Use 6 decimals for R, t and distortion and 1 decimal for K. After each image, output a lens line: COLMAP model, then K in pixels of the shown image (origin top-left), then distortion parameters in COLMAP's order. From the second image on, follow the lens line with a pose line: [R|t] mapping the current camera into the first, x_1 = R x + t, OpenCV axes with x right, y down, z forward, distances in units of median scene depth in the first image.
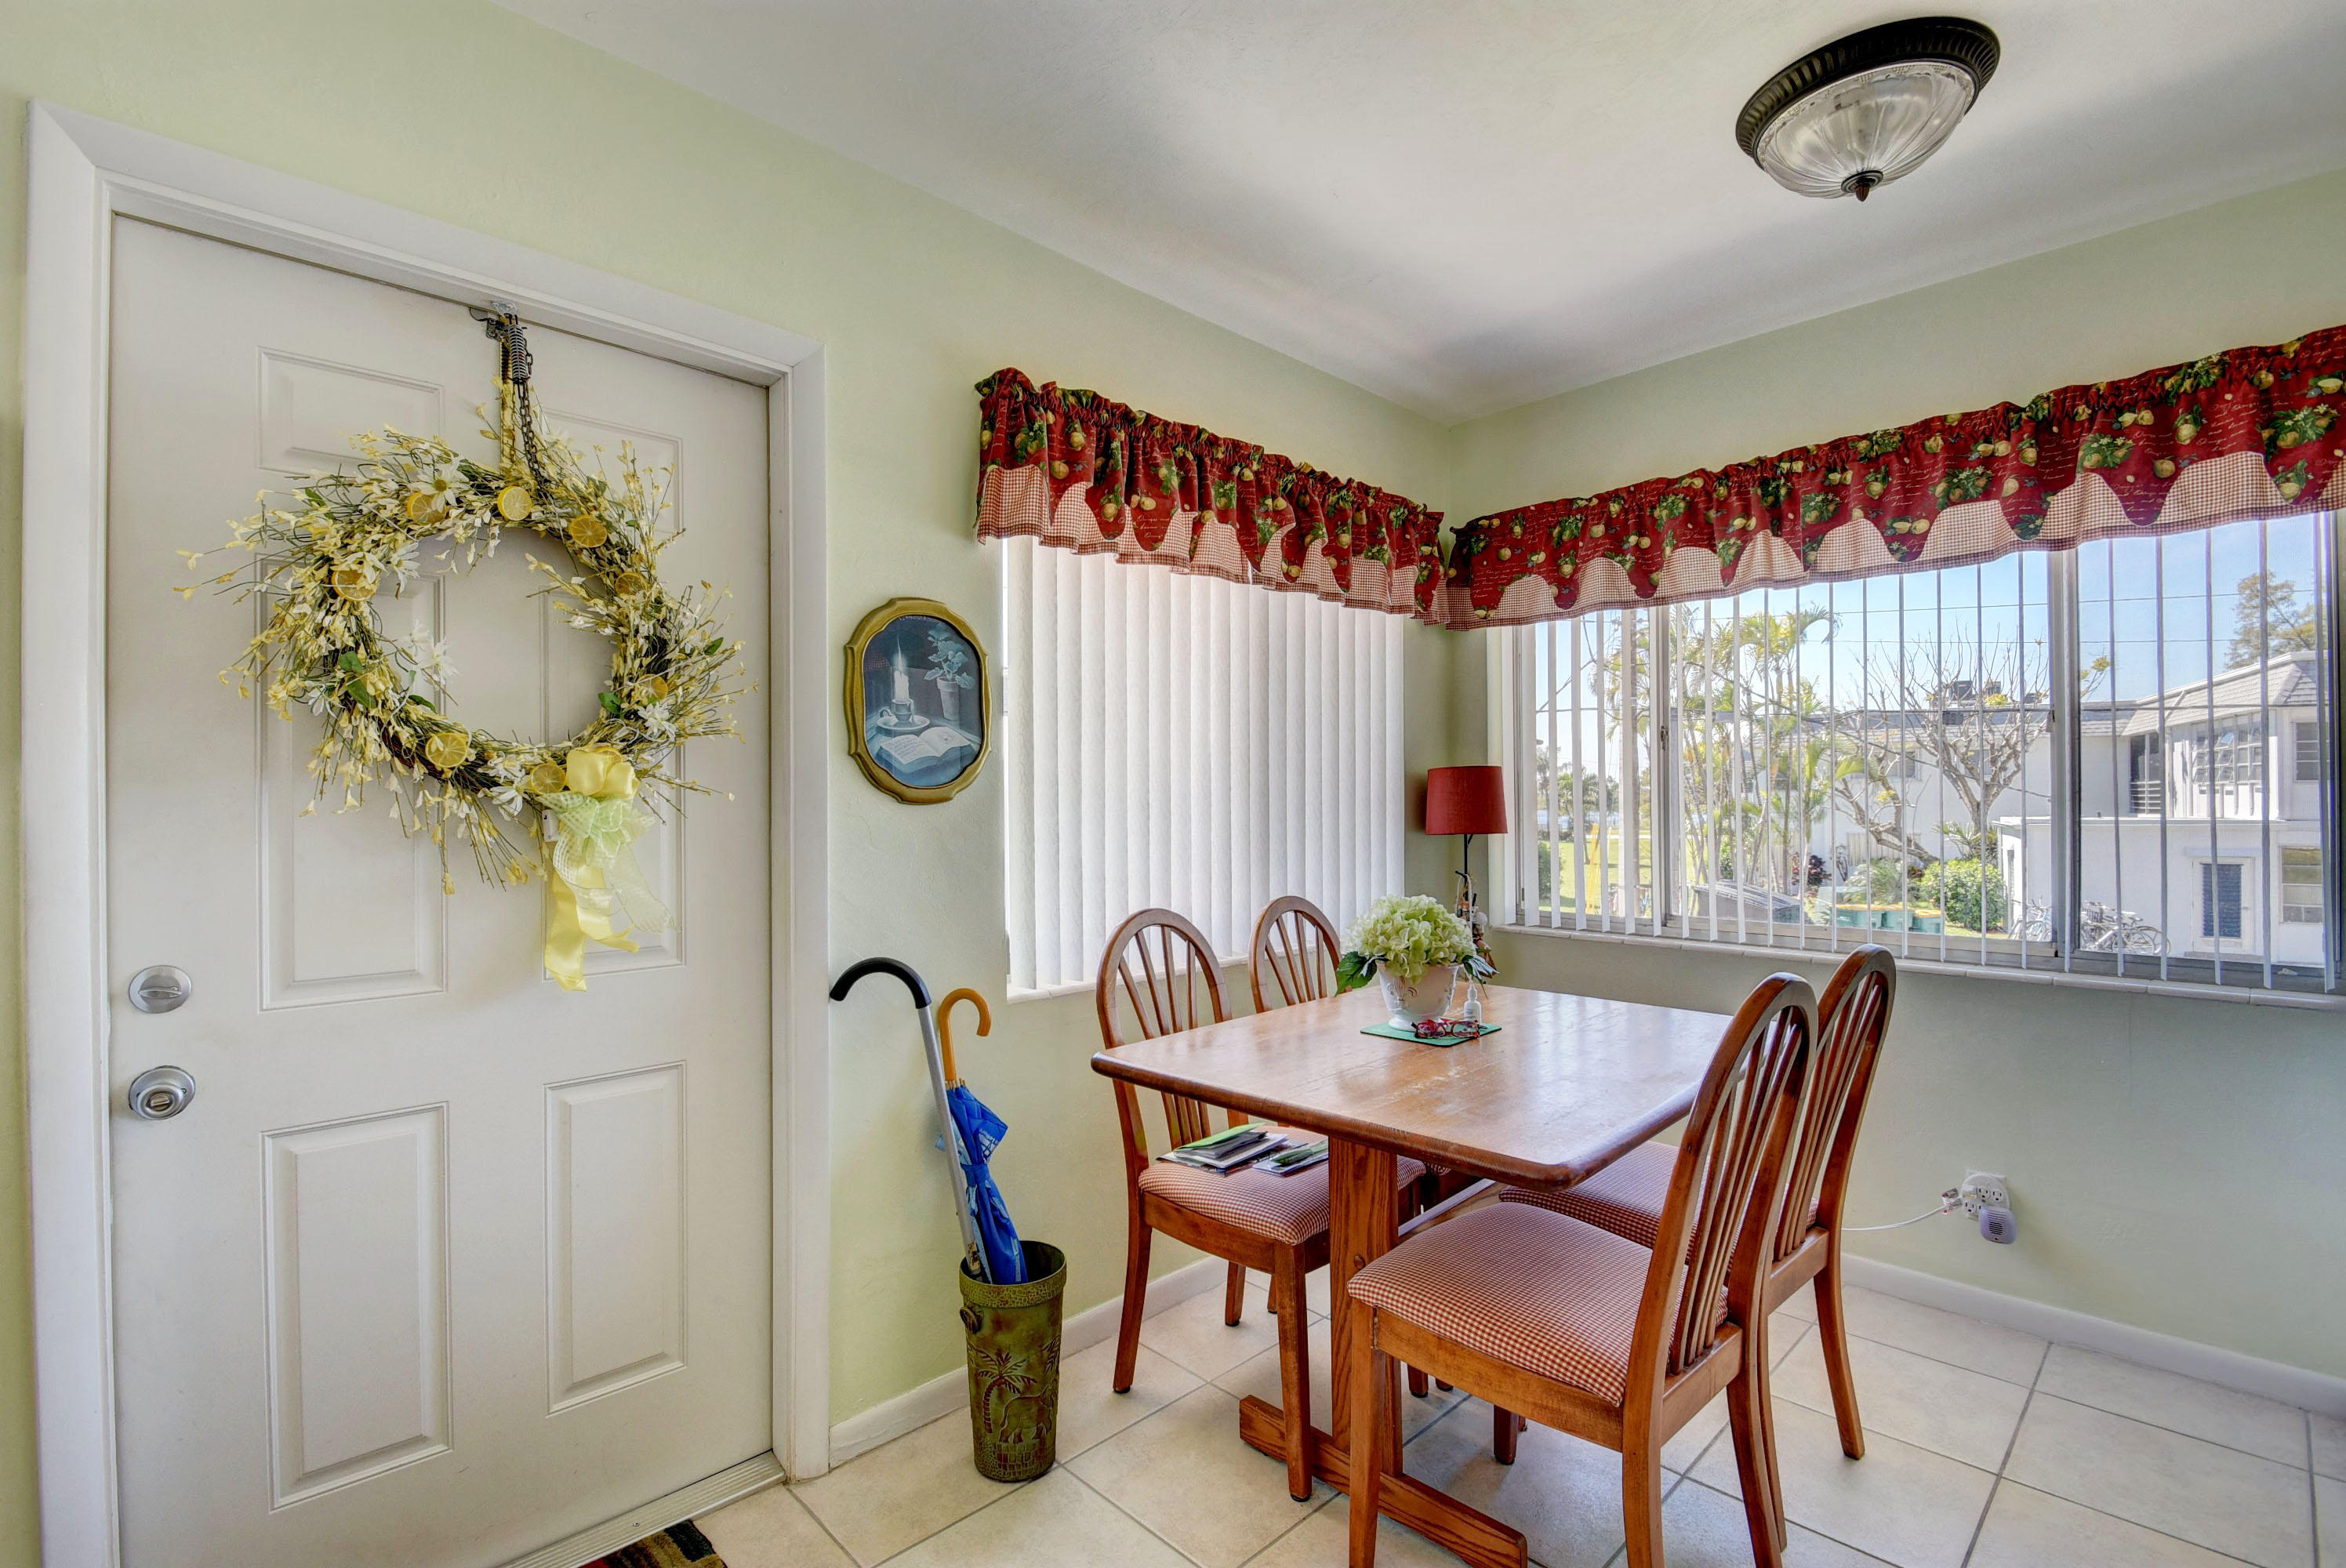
lens RADIAL K [[1038.0, 0, 1130.0], [0, 1038.0, 795.8], [0, 0, 1]] dist [0.002296, -0.011028]
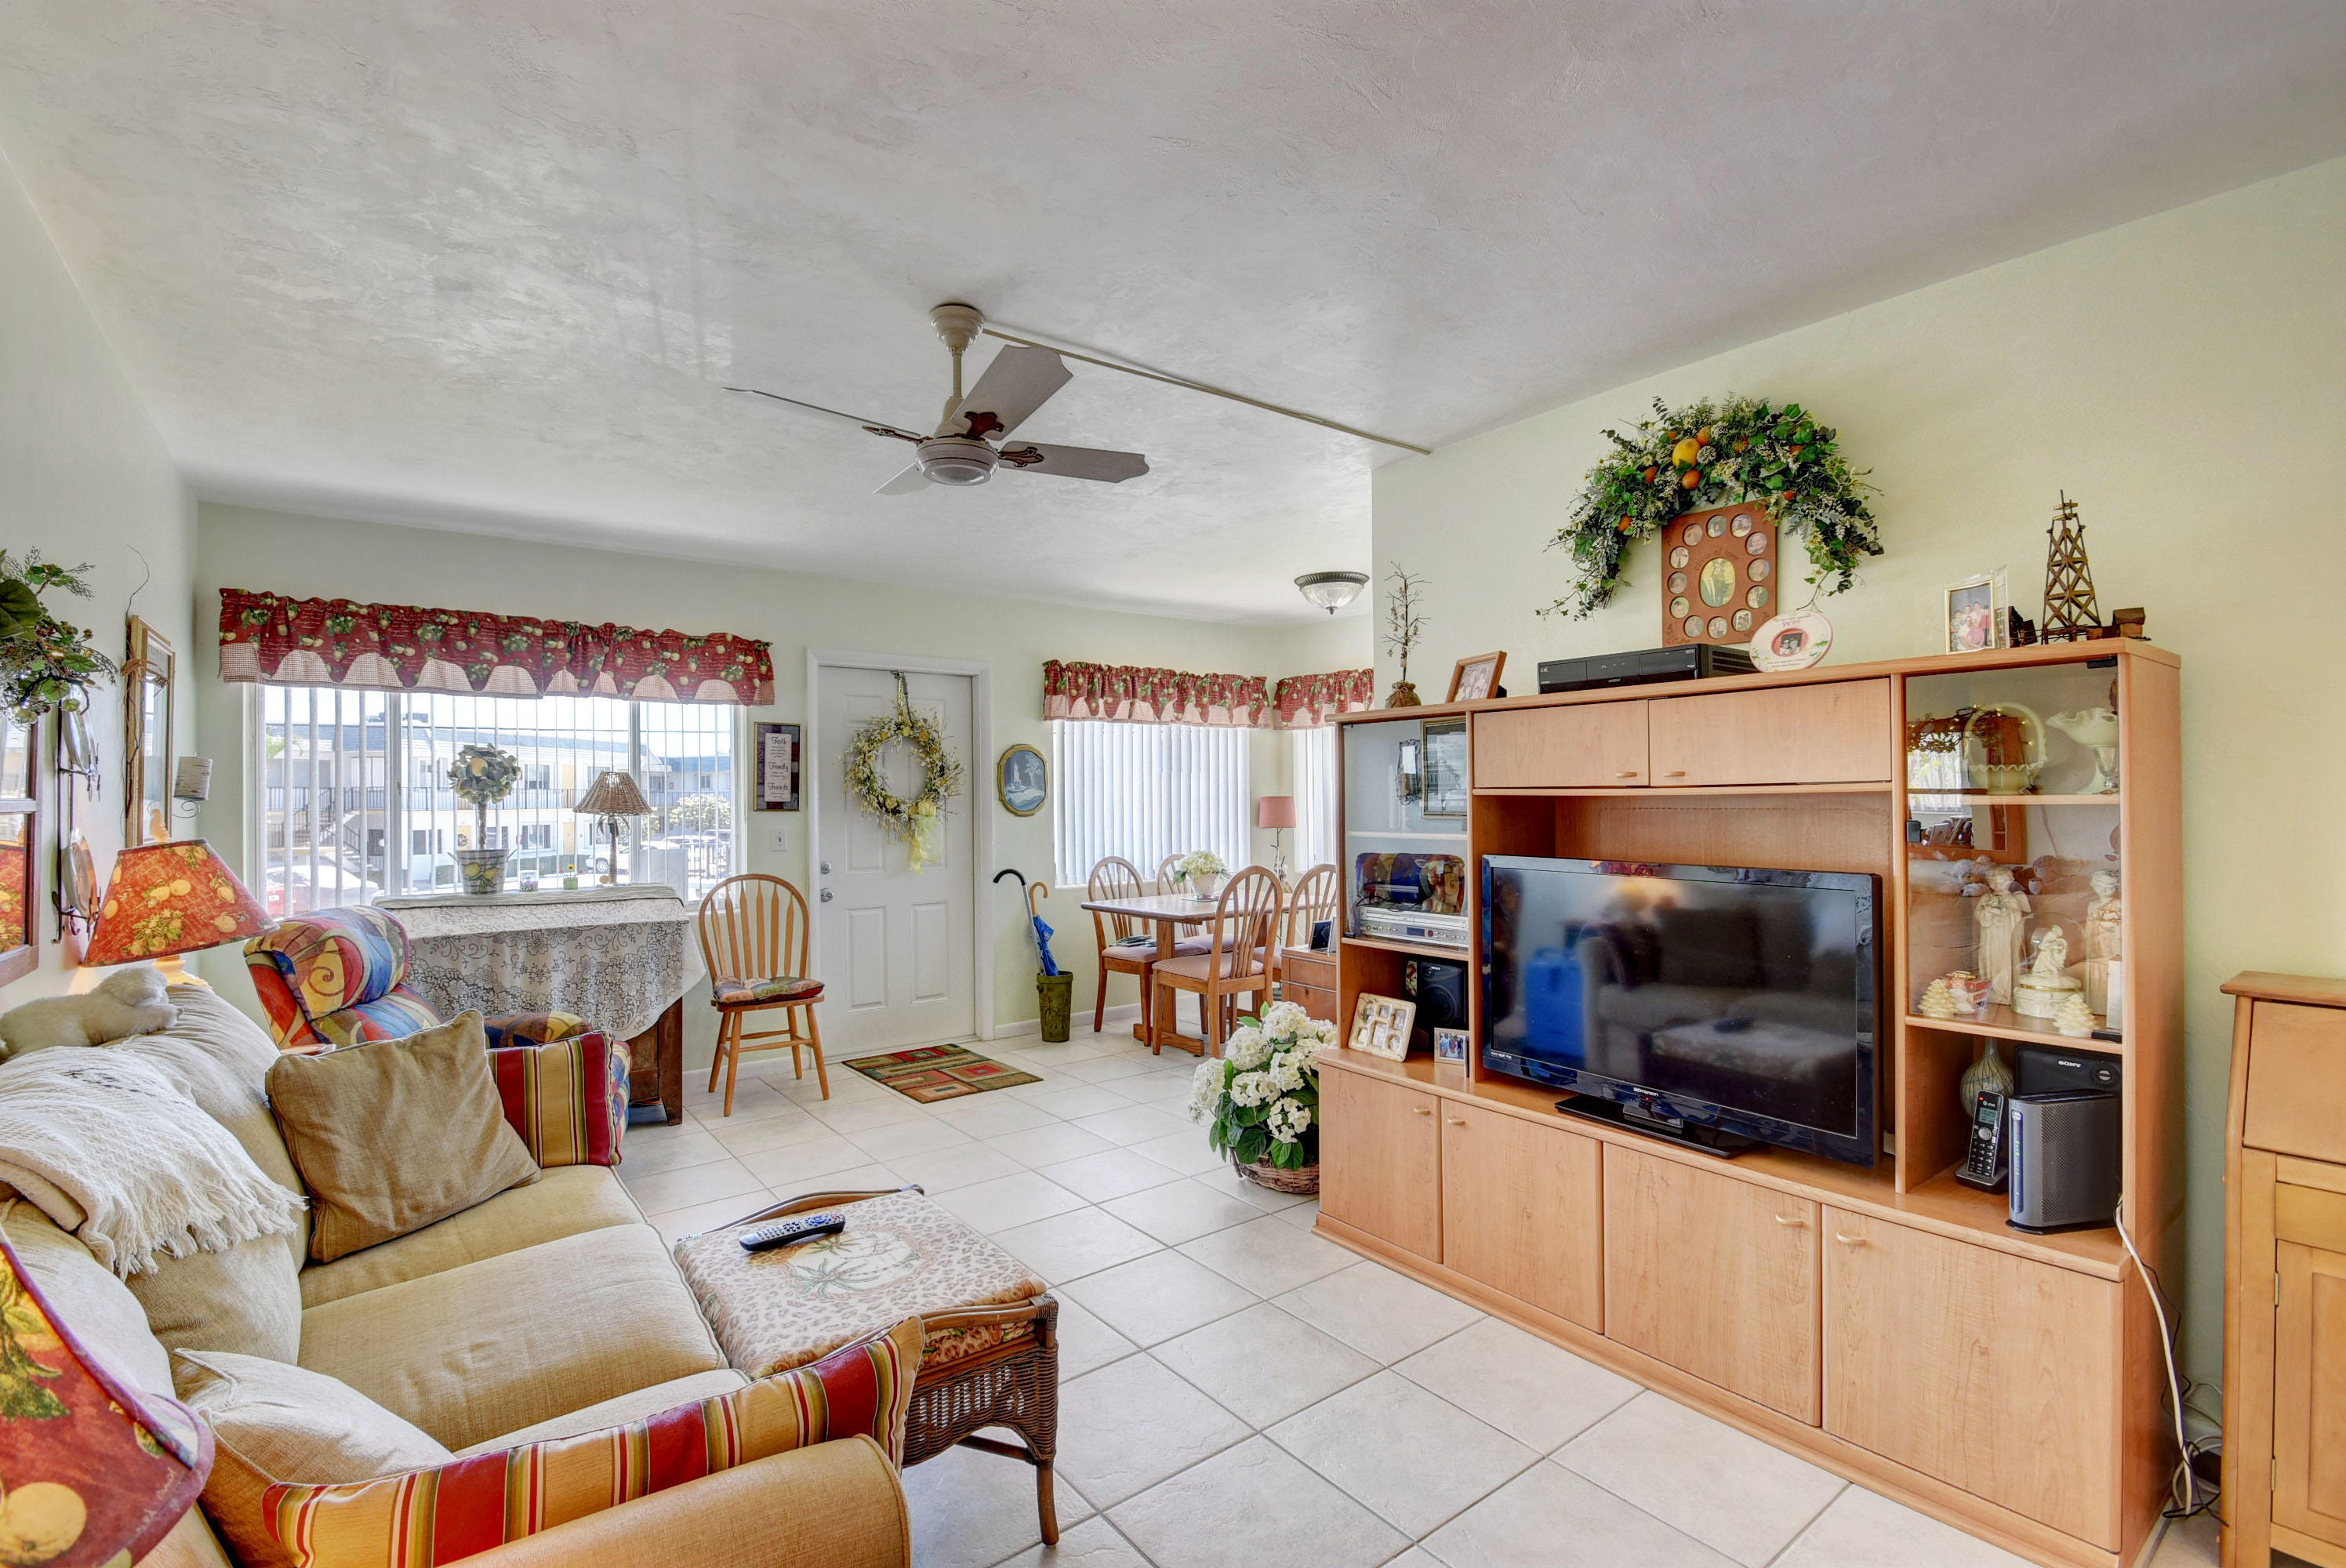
lens RADIAL K [[1032.9, 0, 1131.7], [0, 1032.9, 795.1], [0, 0, 1]] dist [0.009935, -0.015309]
pose [[0.994139, -0.004791, -0.108003, 0.396990], [0.004961, 0.999987, 0.001314, -0.052862], [0.107996, -0.001842, 0.994150, -1.770268]]
